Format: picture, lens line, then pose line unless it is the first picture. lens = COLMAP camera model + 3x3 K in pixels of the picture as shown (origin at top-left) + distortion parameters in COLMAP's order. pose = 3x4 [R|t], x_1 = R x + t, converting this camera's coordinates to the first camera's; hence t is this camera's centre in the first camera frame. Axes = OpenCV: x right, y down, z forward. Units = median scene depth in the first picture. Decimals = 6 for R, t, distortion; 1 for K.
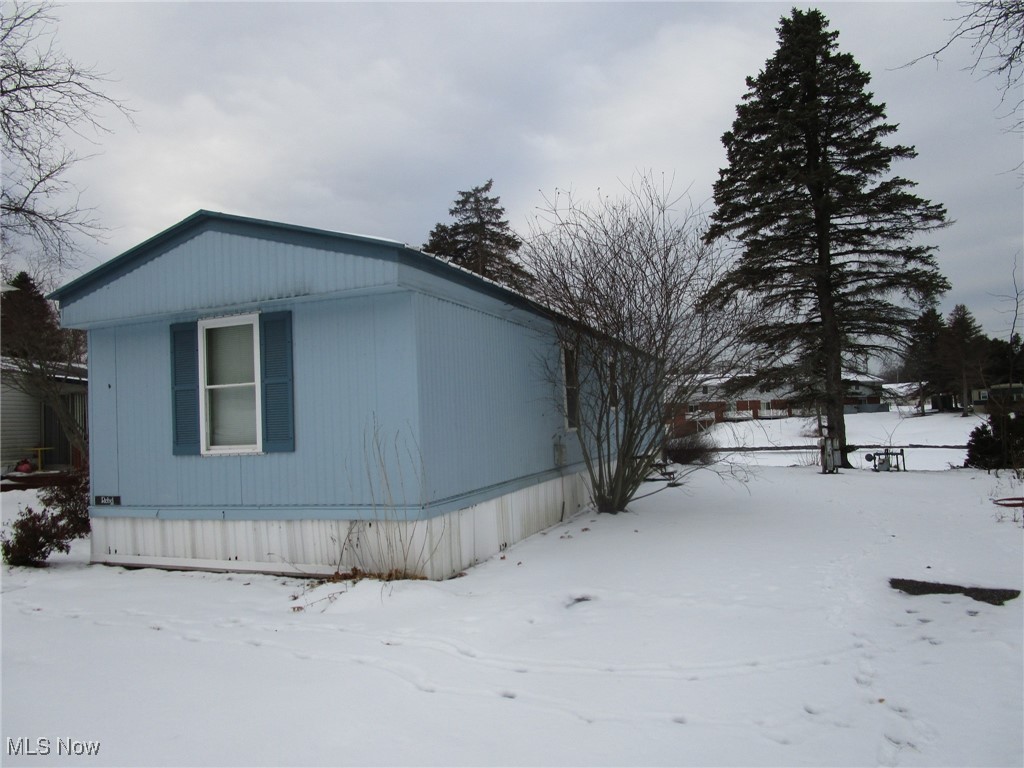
lens RADIAL K [[725.5, 0, 503.3], [0, 725.5, 391.0], [0, 0, 1]] dist [-0.031473, 0.012849]
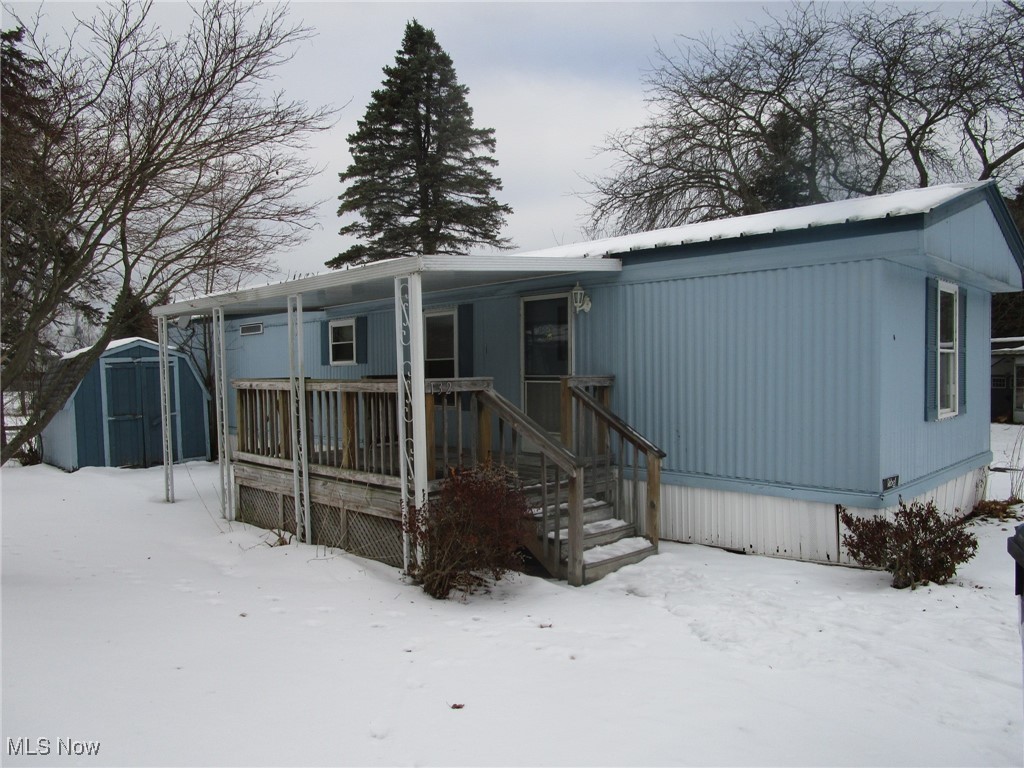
lens RADIAL K [[725.5, 0, 505.5], [0, 725.5, 391.0], [0, 0, 1]] dist [-0.031473, 0.012849]
pose [[0.419614, 0.016069, 0.907560, -0.595661], [-0.041796, 0.999125, 0.001634, 0.029134], [-0.906740, -0.038618, 0.419919, 0.440436]]
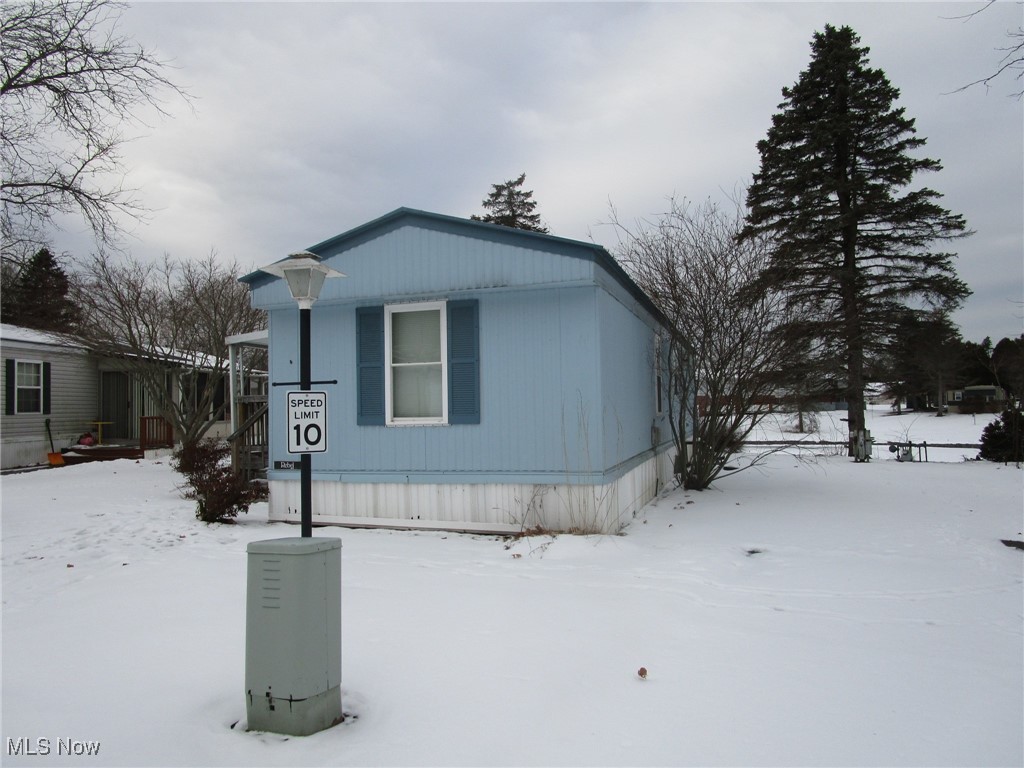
lens RADIAL K [[725.5, 0, 501.9], [0, 725.5, 387.8], [0, 0, 1]] dist [-0.031473, 0.012849]
pose [[0.999093, 0.025223, 0.034307, -0.108616], [-0.025555, 0.999630, 0.009274, 0.005927], [-0.034060, -0.010142, 0.999368, -0.050988]]
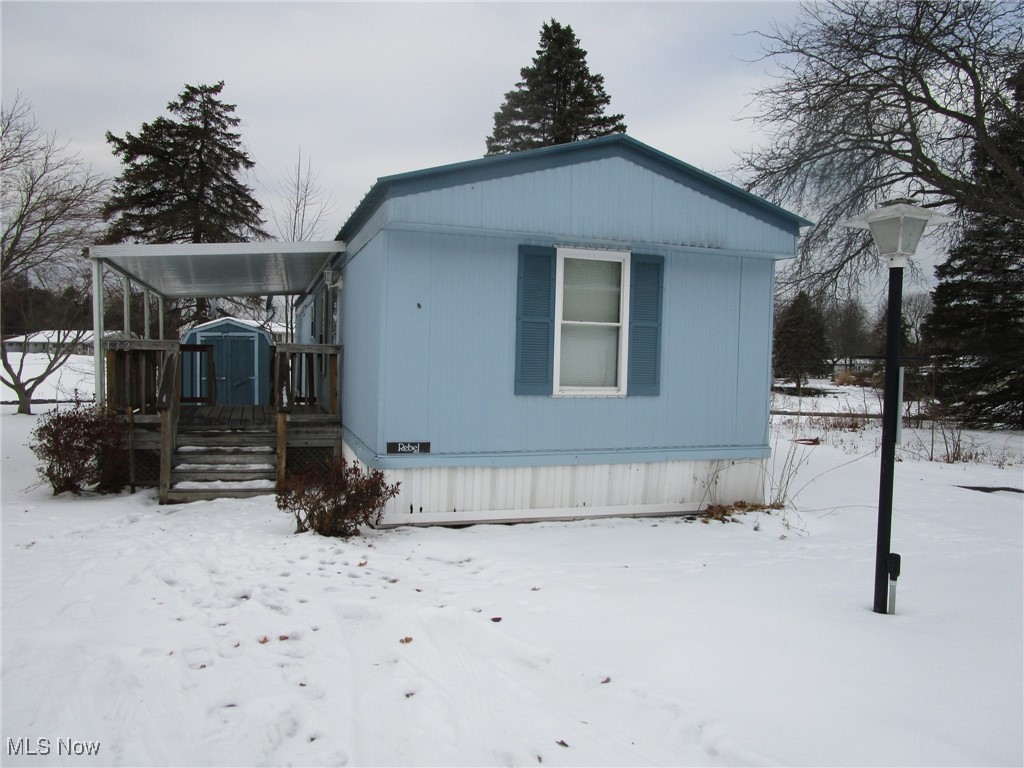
lens RADIAL K [[725.5, 0, 506.5], [0, 725.5, 384.7], [0, 0, 1]] dist [-0.031473, 0.012849]
pose [[0.771554, 0.040797, 0.634854, -0.408395], [-0.080750, 0.996150, 0.034123, 0.018869], [-0.631018, -0.077592, 0.771878, 0.128397]]
